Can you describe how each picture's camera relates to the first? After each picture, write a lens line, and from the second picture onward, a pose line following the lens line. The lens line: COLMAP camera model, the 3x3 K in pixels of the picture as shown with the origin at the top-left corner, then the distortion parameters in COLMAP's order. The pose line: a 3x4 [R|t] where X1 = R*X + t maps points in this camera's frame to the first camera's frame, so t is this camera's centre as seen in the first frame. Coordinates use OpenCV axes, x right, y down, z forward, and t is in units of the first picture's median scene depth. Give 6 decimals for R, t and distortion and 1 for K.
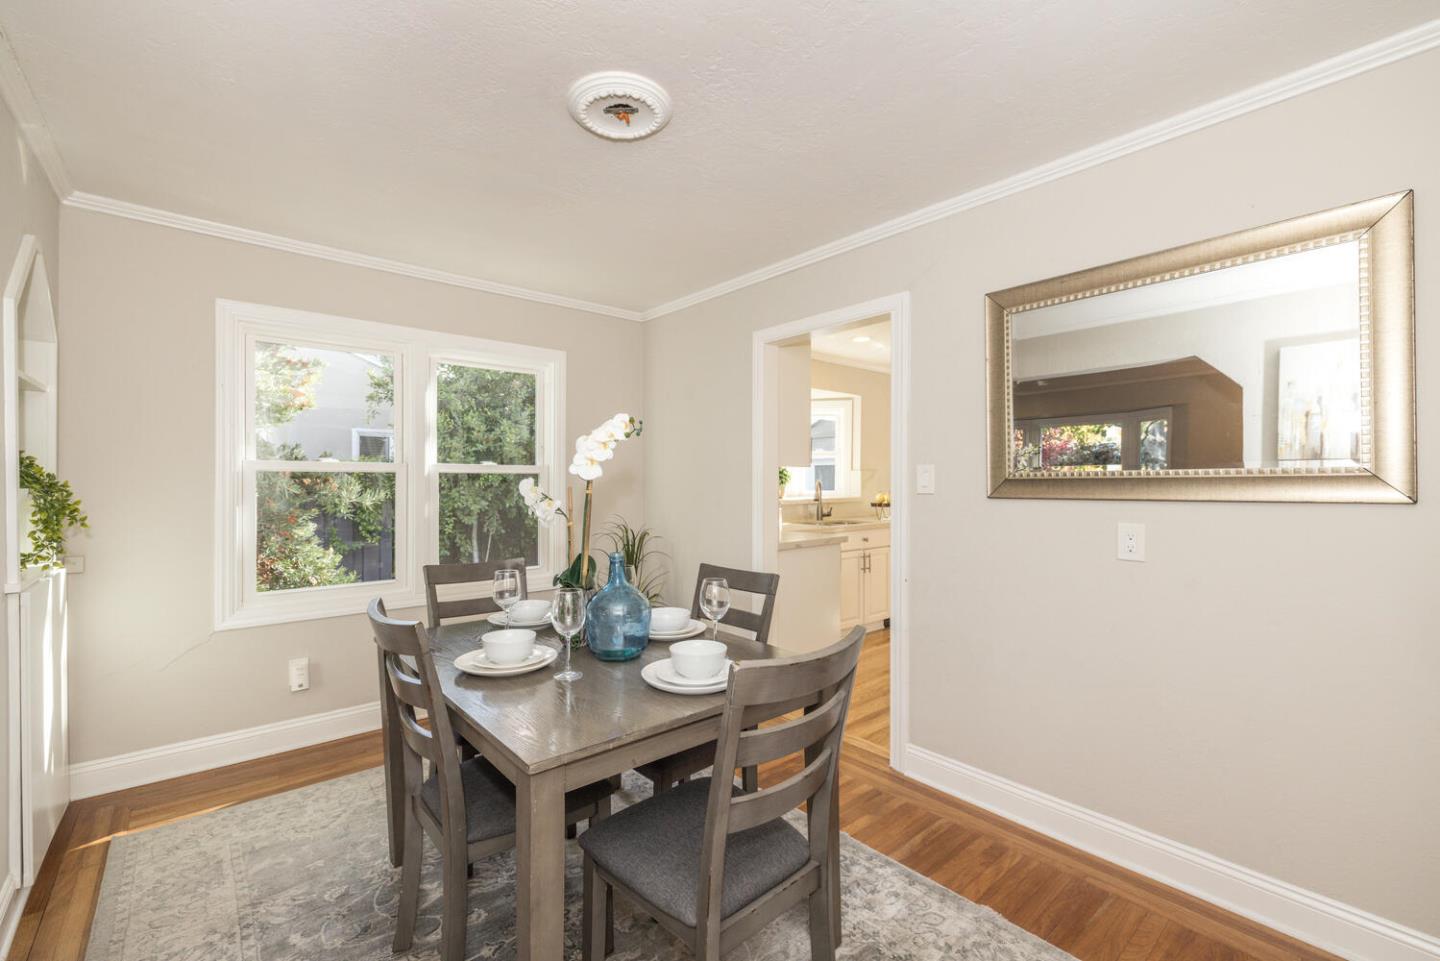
lens RADIAL K [[611.0, 0, 722.9], [0, 611.0, 481.8], [0, 0, 1]] dist [-0.000409, -0.000235]
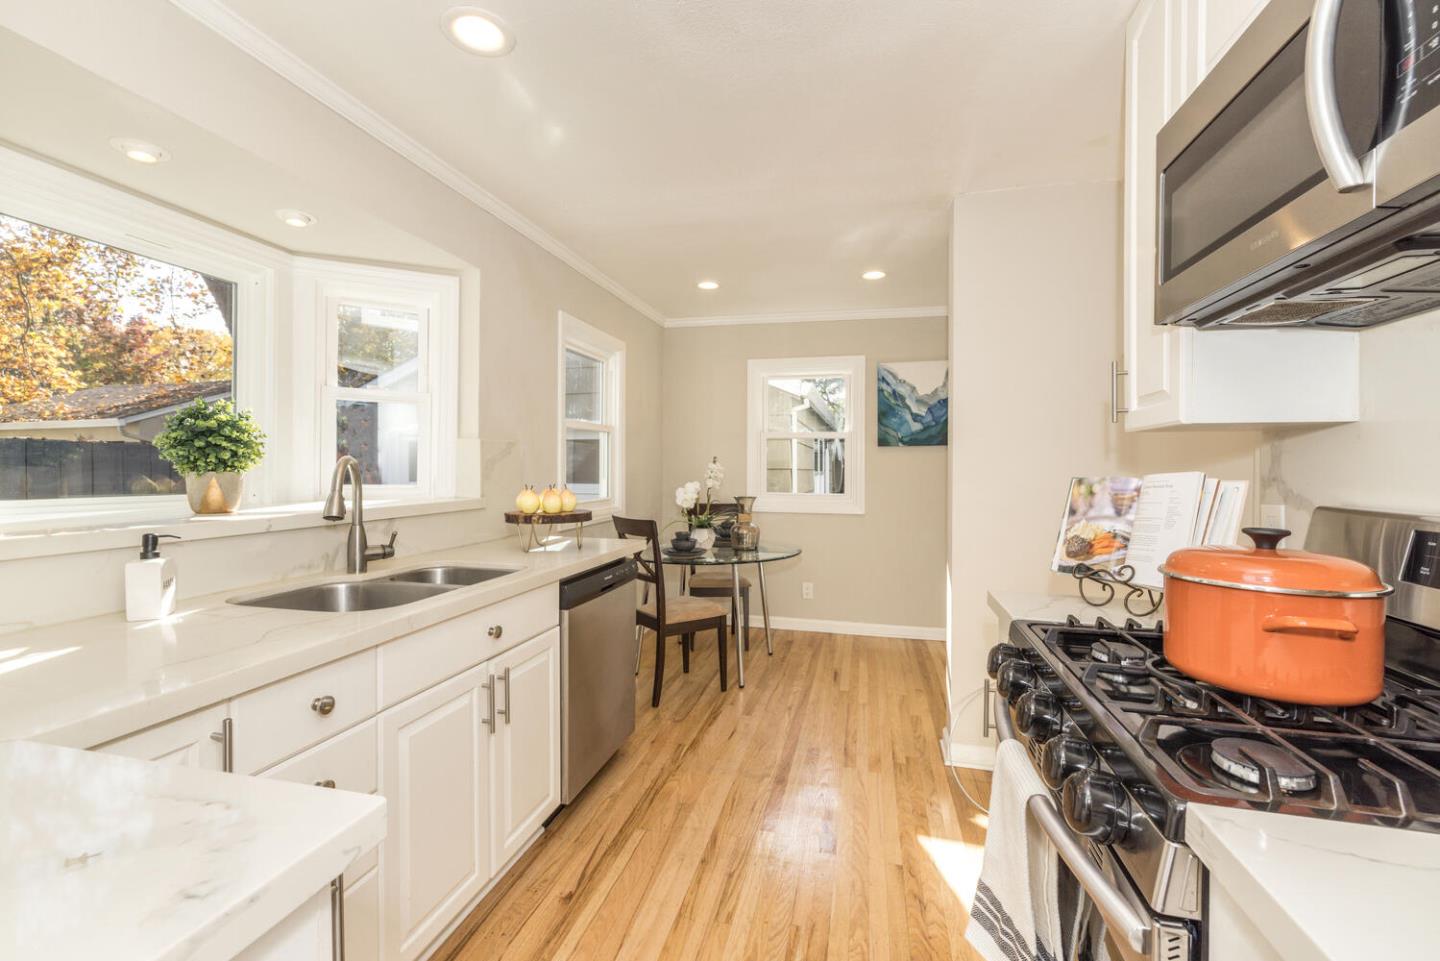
lens RADIAL K [[611.0, 0, 713.4], [0, 611.0, 470.6], [0, 0, 1]] dist [-0.000409, -0.000235]
pose [[0.826693, 0.004589, 0.562634, 0.127320], [-0.007582, 0.999967, 0.002985, 0.002087], [-0.562602, -0.006733, 0.826701, 0.584202]]
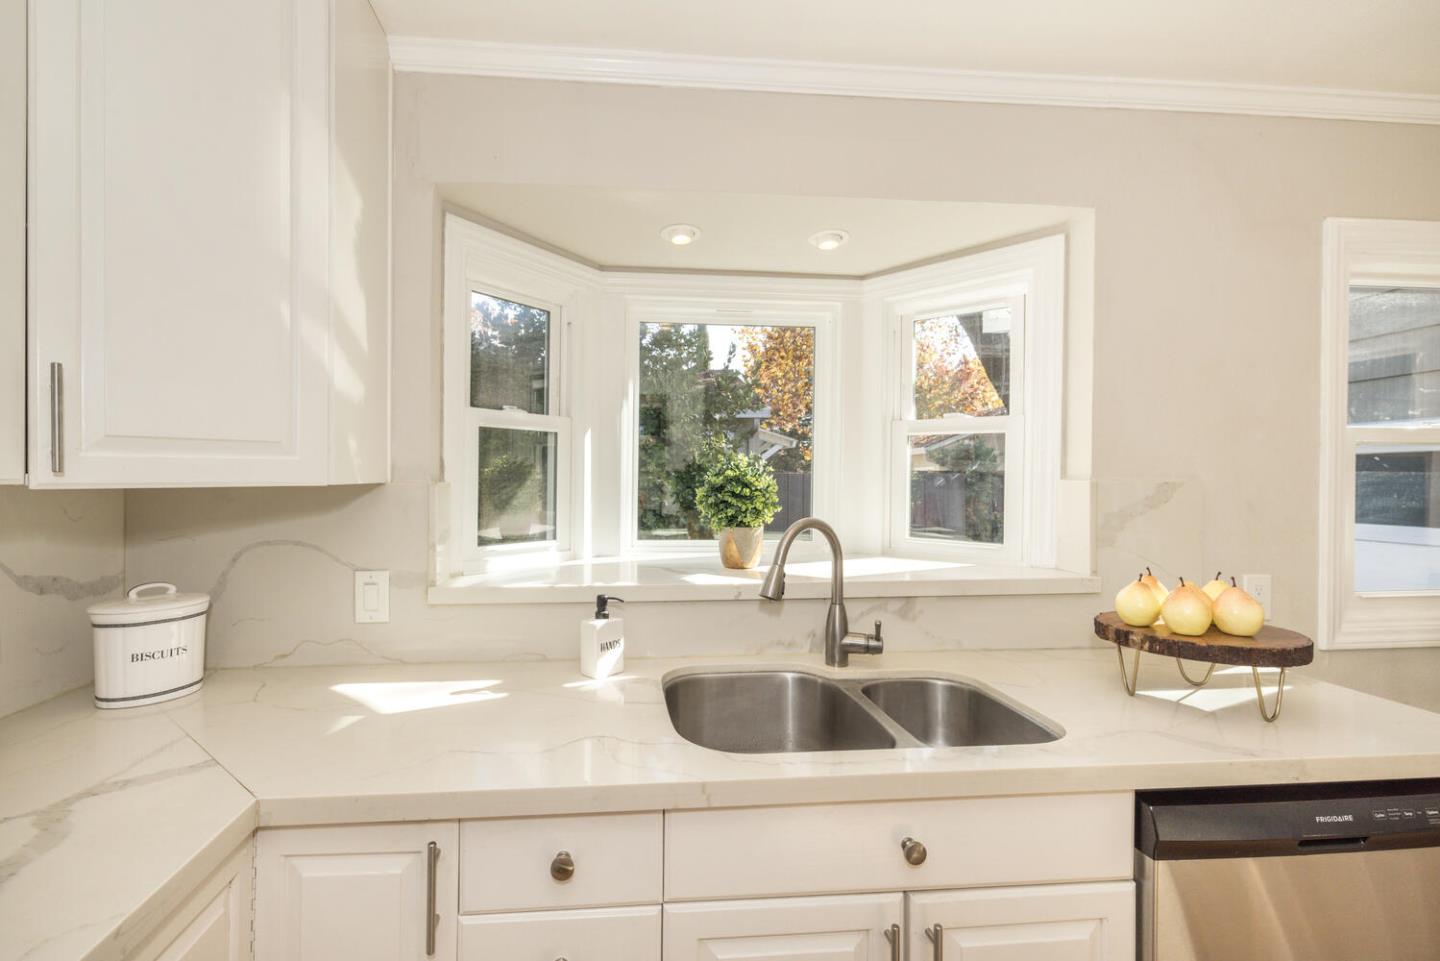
lens RADIAL K [[611.0, 0, 706.5], [0, 611.0, 476.0], [0, 0, 1]] dist [-0.000409, -0.000235]
pose [[0.803432, 0.004725, -0.595378, 0.267603], [-0.002628, 0.999987, 0.004389, -0.021910], [0.595391, -0.001962, 0.803434, 0.727893]]
